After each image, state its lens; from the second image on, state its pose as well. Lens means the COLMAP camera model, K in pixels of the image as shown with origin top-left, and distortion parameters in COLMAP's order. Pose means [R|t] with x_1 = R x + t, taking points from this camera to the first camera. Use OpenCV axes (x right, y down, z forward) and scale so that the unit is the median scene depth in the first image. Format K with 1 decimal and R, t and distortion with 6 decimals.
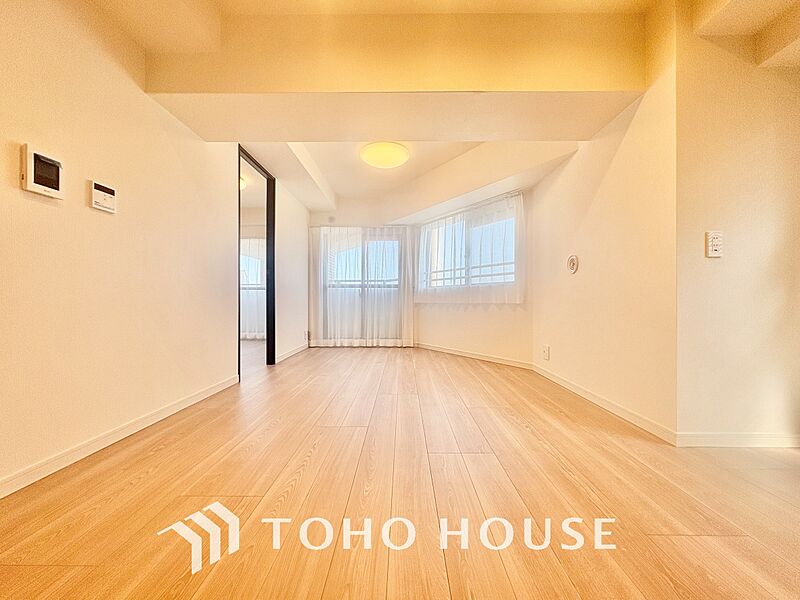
lens RADIAL K [[318.4, 0, 400.0], [0, 318.4, 300.0], [0, 0, 1]] dist [0.000037, 0.000143]
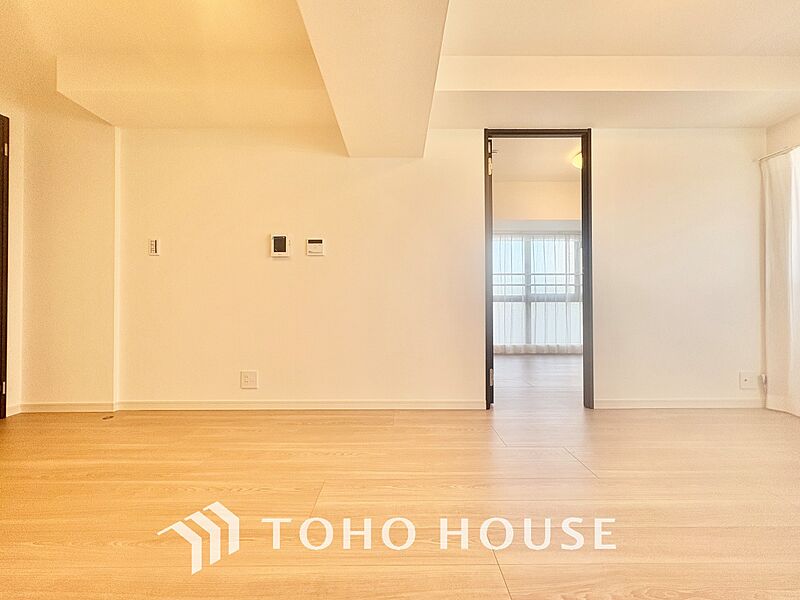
lens RADIAL K [[318.4, 0, 400.0], [0, 318.4, 300.0], [0, 0, 1]] dist [0.000037, 0.000143]
pose [[0.014710, -0.010411, -0.999838, 0.238967], [0.004184, 0.999938, -0.010350, -0.017517], [0.999883, -0.004031, 0.014753, 0.536259]]
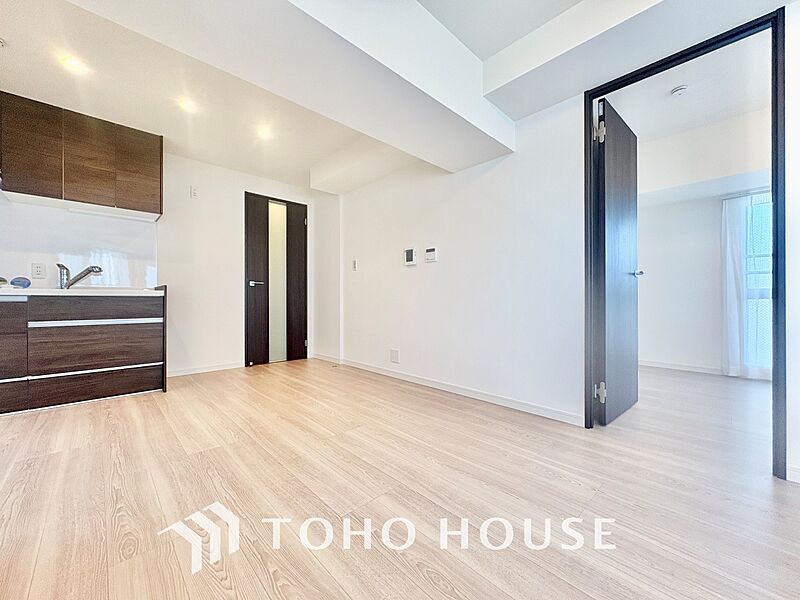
lens RADIAL K [[318.4, 0, 400.0], [0, 318.4, 300.0], [0, 0, 1]] dist [0.000037, 0.000143]
pose [[-0.719271, 0.000049, -0.694730, 0.200180], [0.001960, 0.999996, -0.001959, -0.018528], [0.694727, -0.002771, -0.719268, 0.864172]]
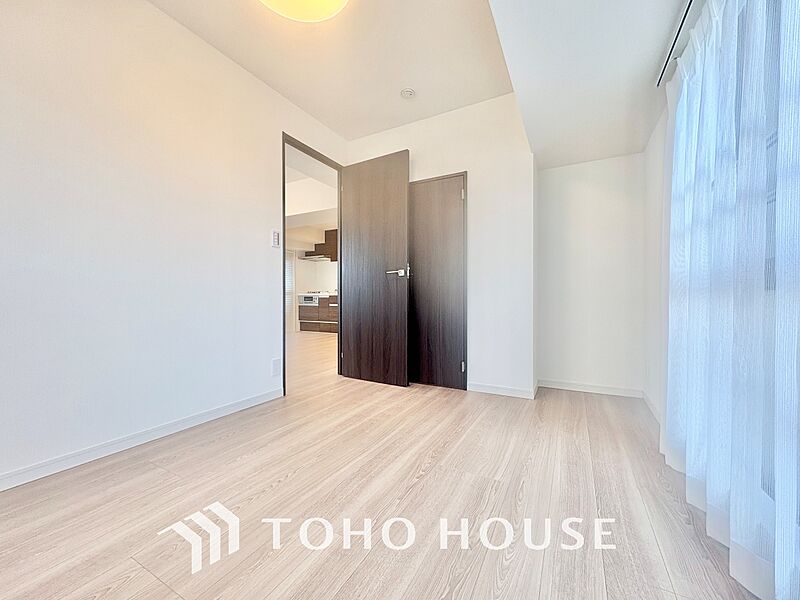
lens RADIAL K [[318.4, 0, 400.0], [0, 318.4, 300.0], [0, 0, 1]] dist [0.000037, 0.000143]
pose [[-0.883370, -0.000766, 0.468675, -0.883574], [-0.000360, 0.999999, 0.000956, -0.006238], [-0.468675, 0.000676, -0.883370, 1.360563]]
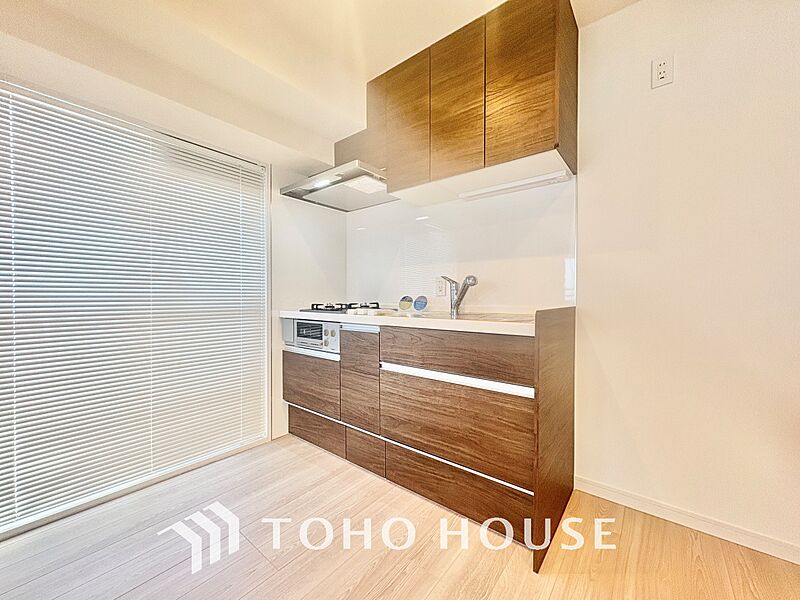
lens RADIAL K [[318.4, 0, 400.0], [0, 318.4, 300.0], [0, 0, 1]] dist [0.000037, 0.000143]
pose [[-0.784064, -0.005980, 0.620651, 0.005877], [-0.002316, 0.999975, 0.006708, -0.064162], [-0.620676, 0.003822, -0.784058, 0.303629]]
